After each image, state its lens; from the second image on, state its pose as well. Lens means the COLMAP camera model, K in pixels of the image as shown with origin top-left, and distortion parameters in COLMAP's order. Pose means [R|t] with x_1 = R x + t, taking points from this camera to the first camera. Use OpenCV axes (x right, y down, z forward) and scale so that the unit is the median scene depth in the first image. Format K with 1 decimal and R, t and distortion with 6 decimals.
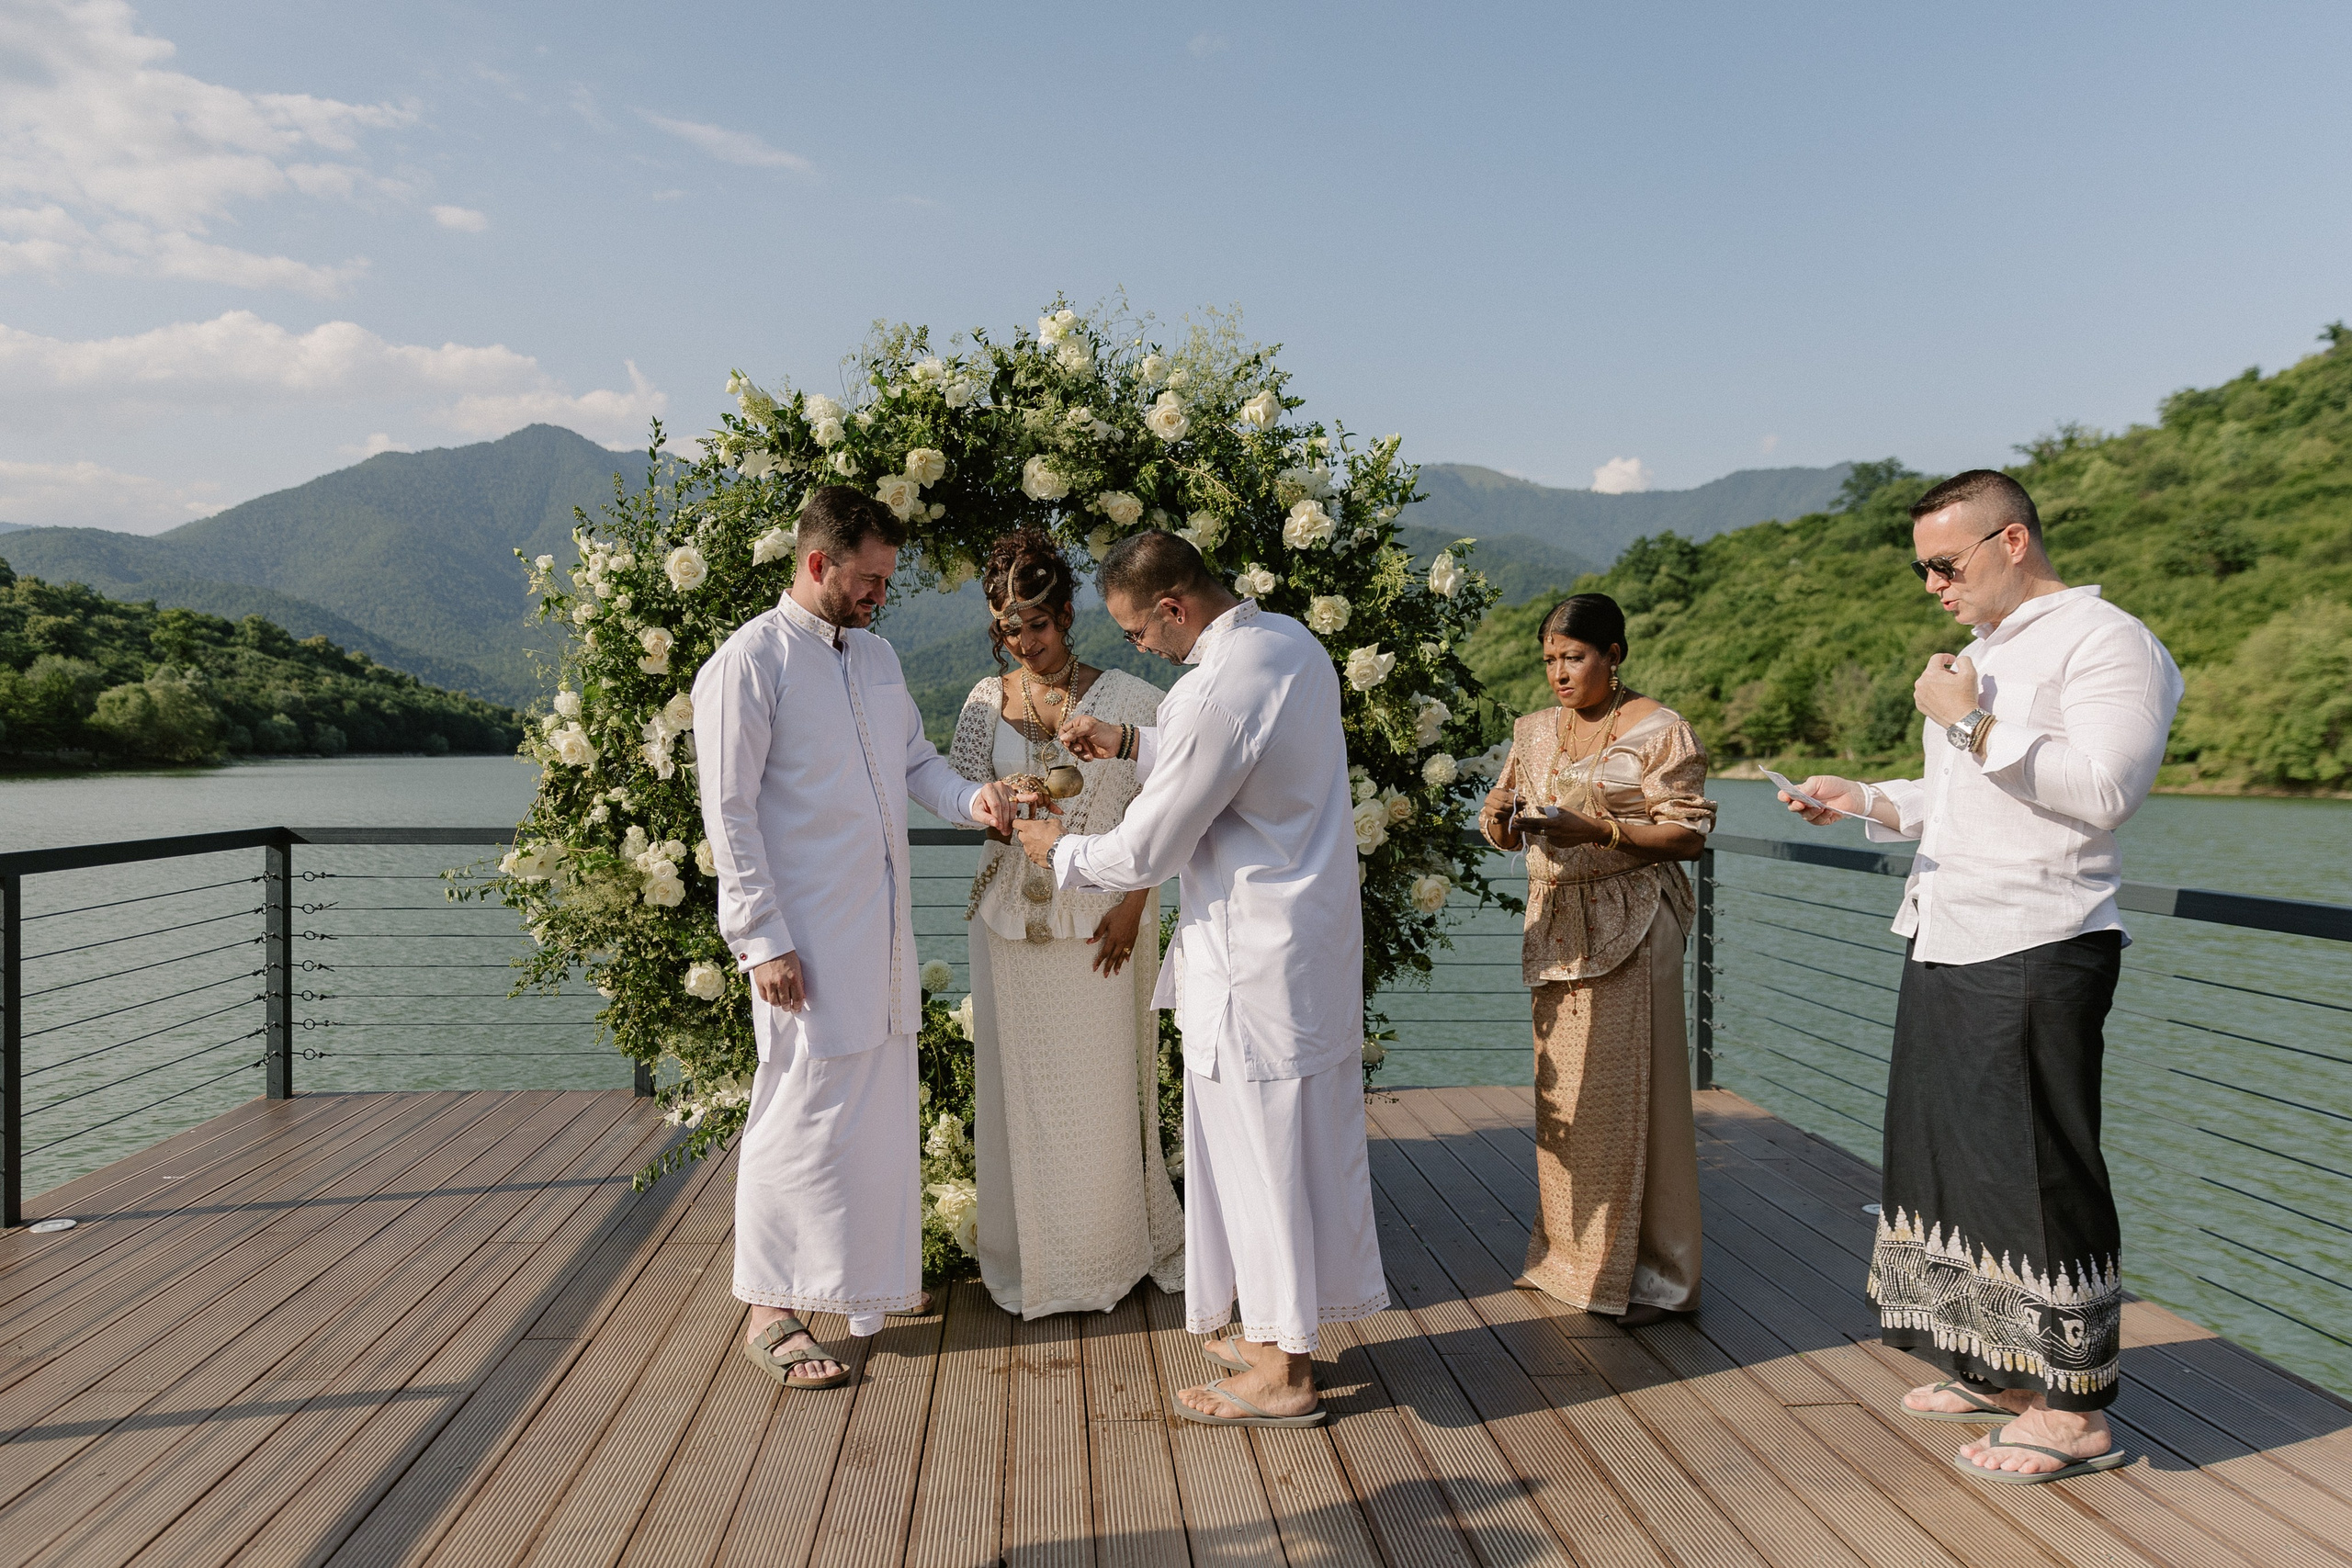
lens RADIAL K [[1635.2, 0, 1148.2], [0, 1635.2, 784.3], [0, 0, 1]] dist [0.000152, -0.000625]
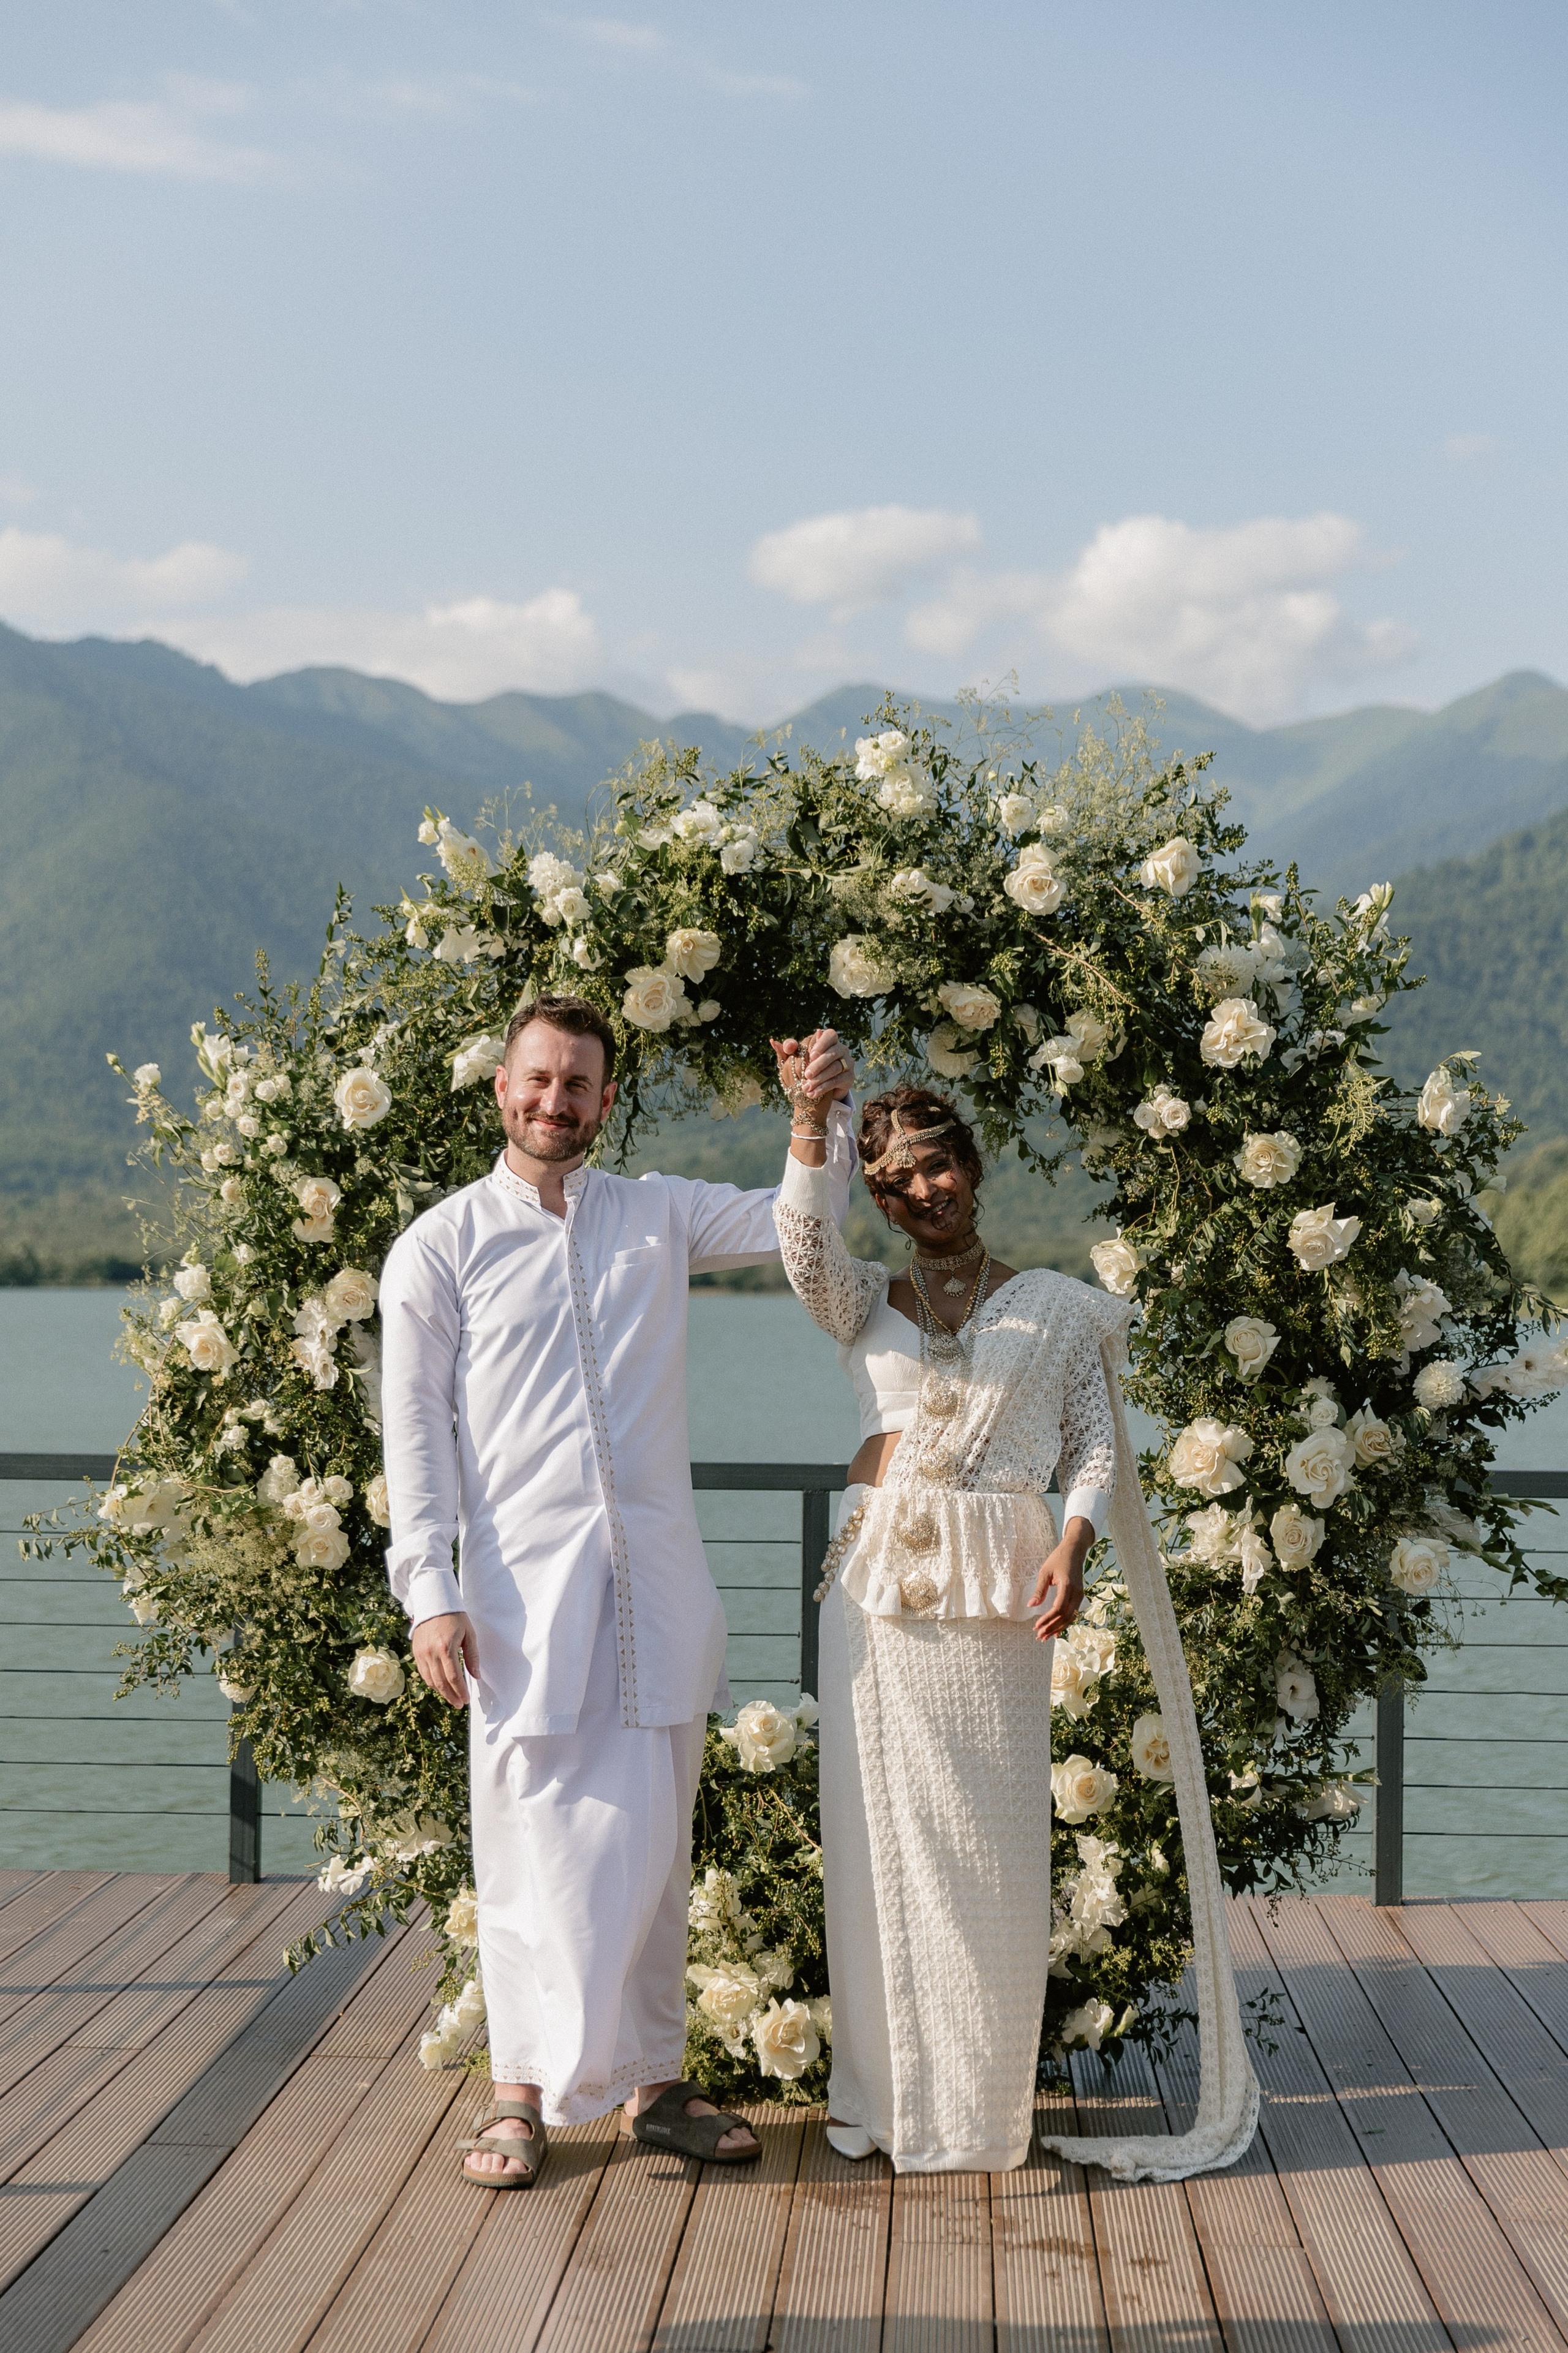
lens RADIAL K [[3662.9, 0, 865.8], [0, 3662.9, 1174.6], [0, 0, 1]] dist [0.011790, -0.710416]
pose [[0.995918, 0.003510, -0.090191, 0.081089], [-0.008091, 0.998693, -0.050467, -0.017800], [0.089896, 0.050990, 0.994645, -0.561906]]
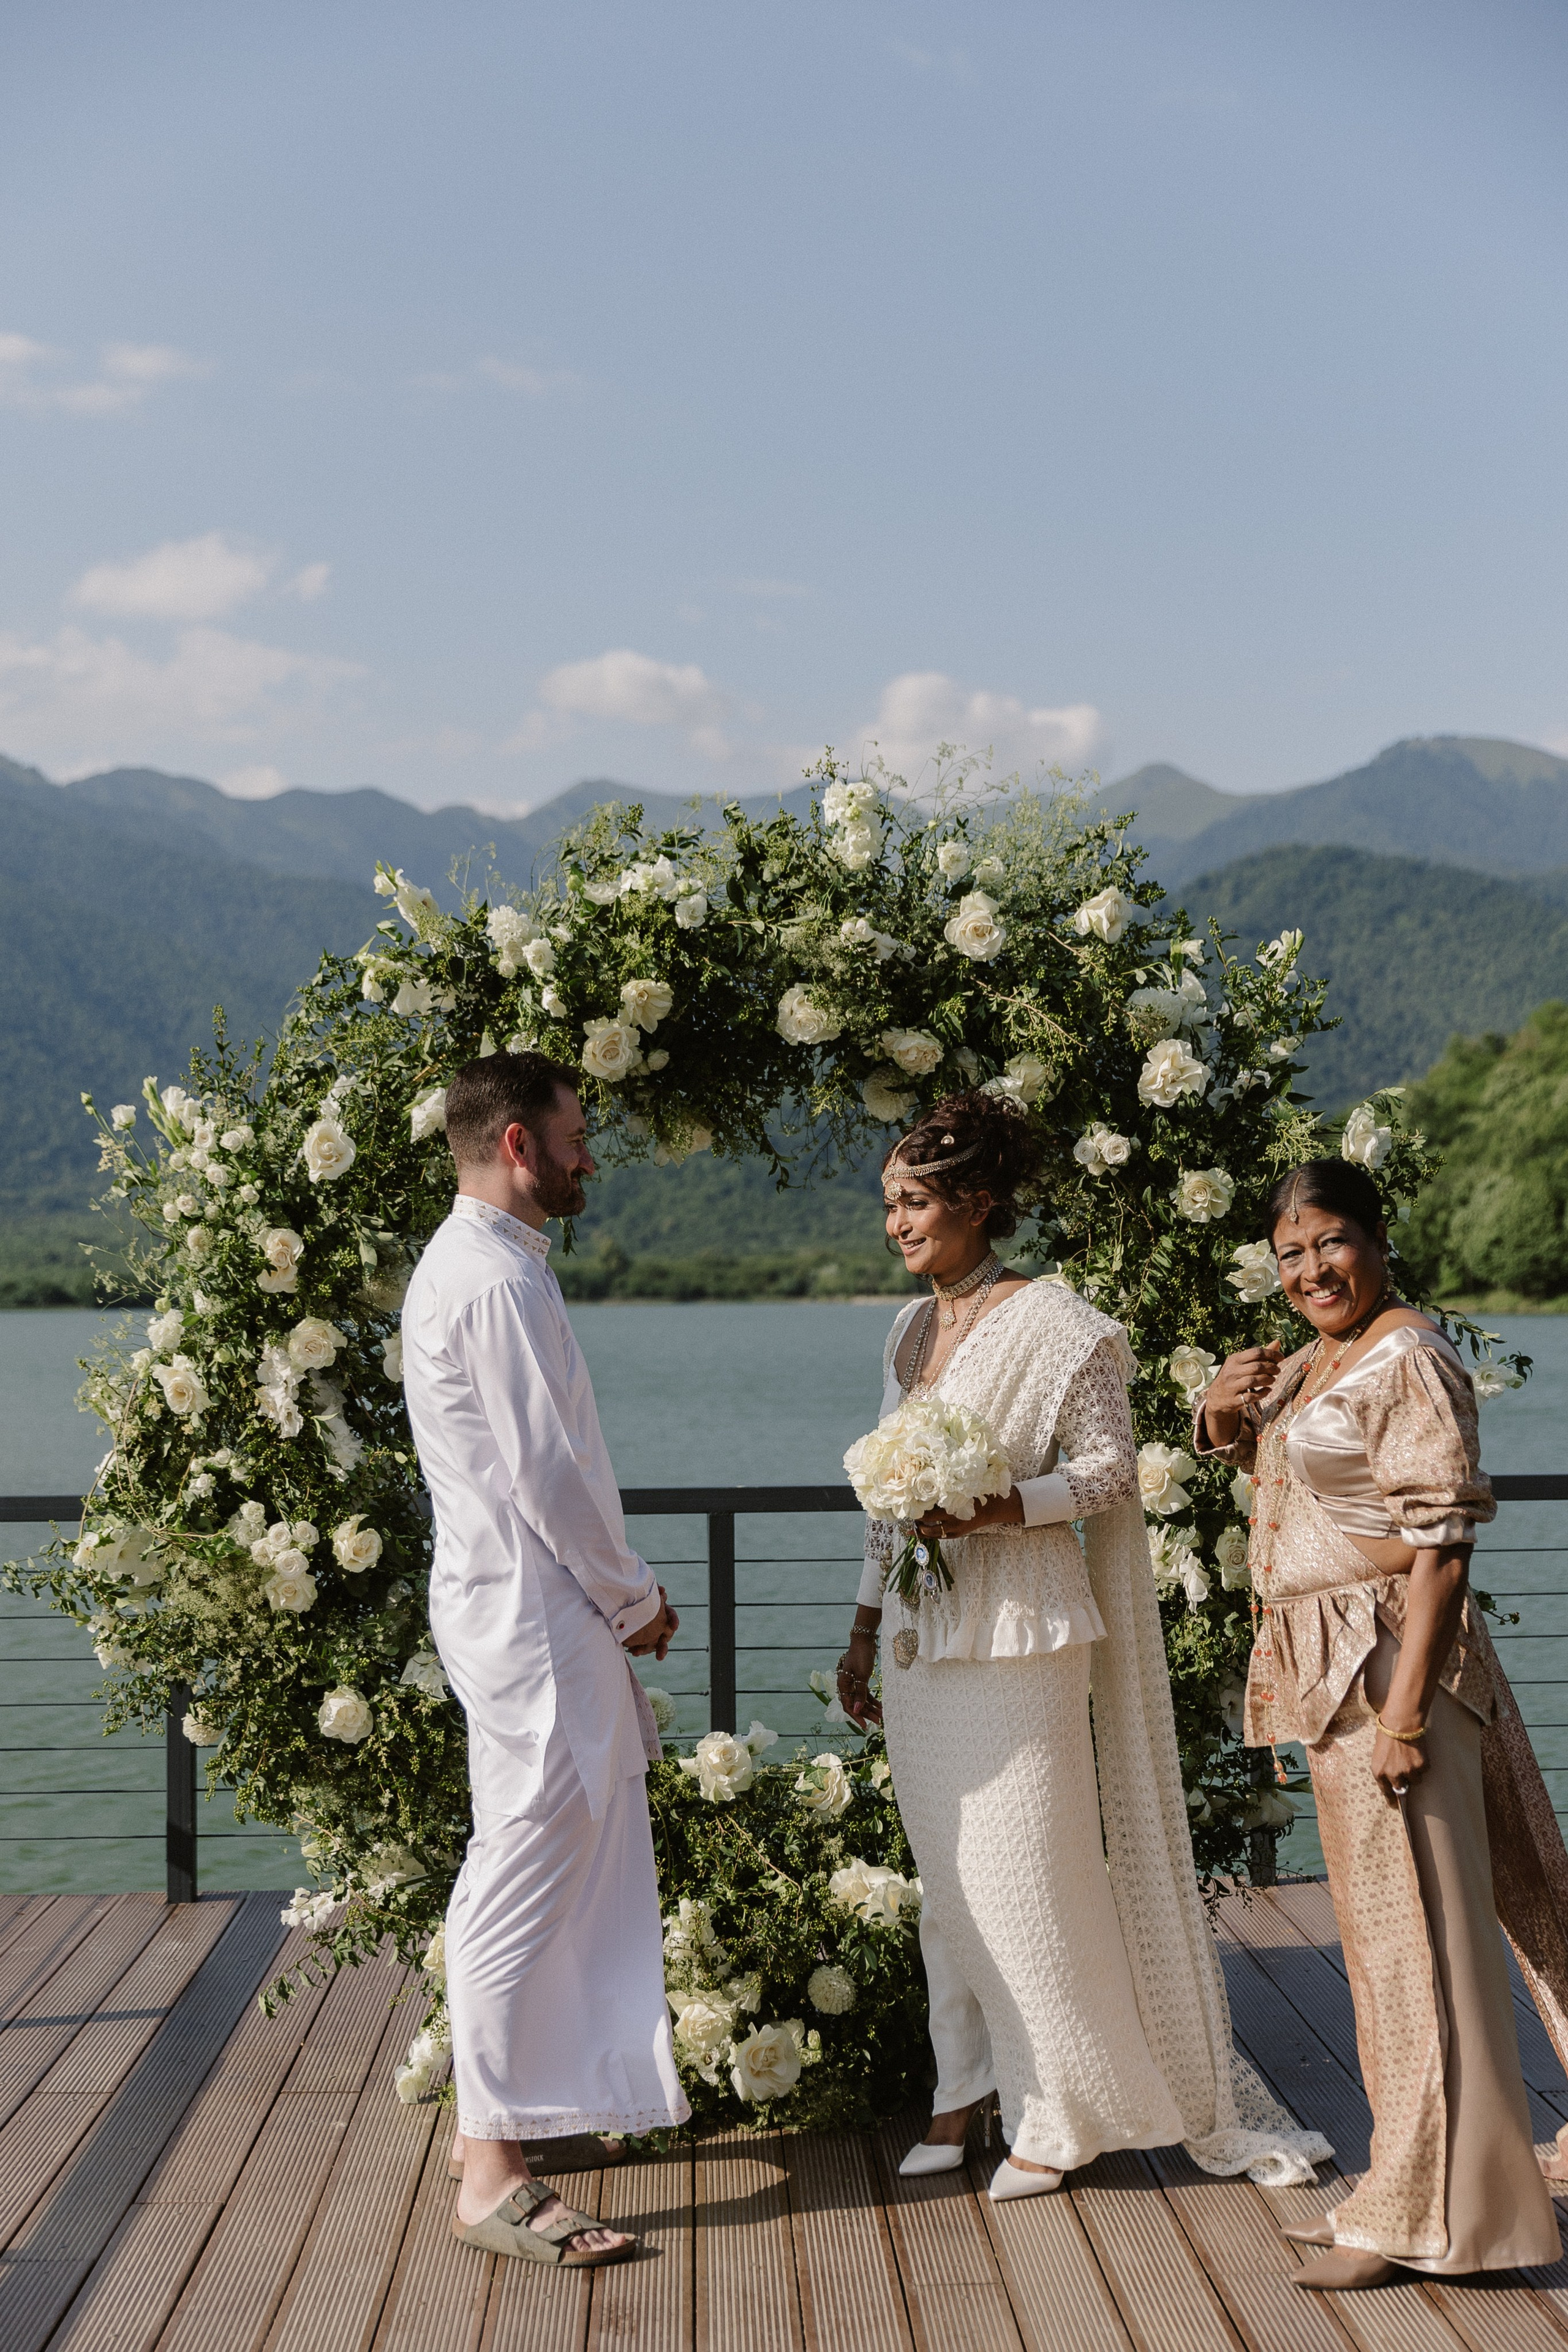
lens RADIAL K [[3135.8, 0, 784.0], [0, 3135.8, 1176.0], [0, 0, 1]] dist [0.007951, 0.004975]
pose [[0.999351, -0.014239, -0.033100, -0.028448], [0.012316, 0.998265, -0.057582, -0.035330], [0.033863, 0.057137, 0.997792, -0.384139]]
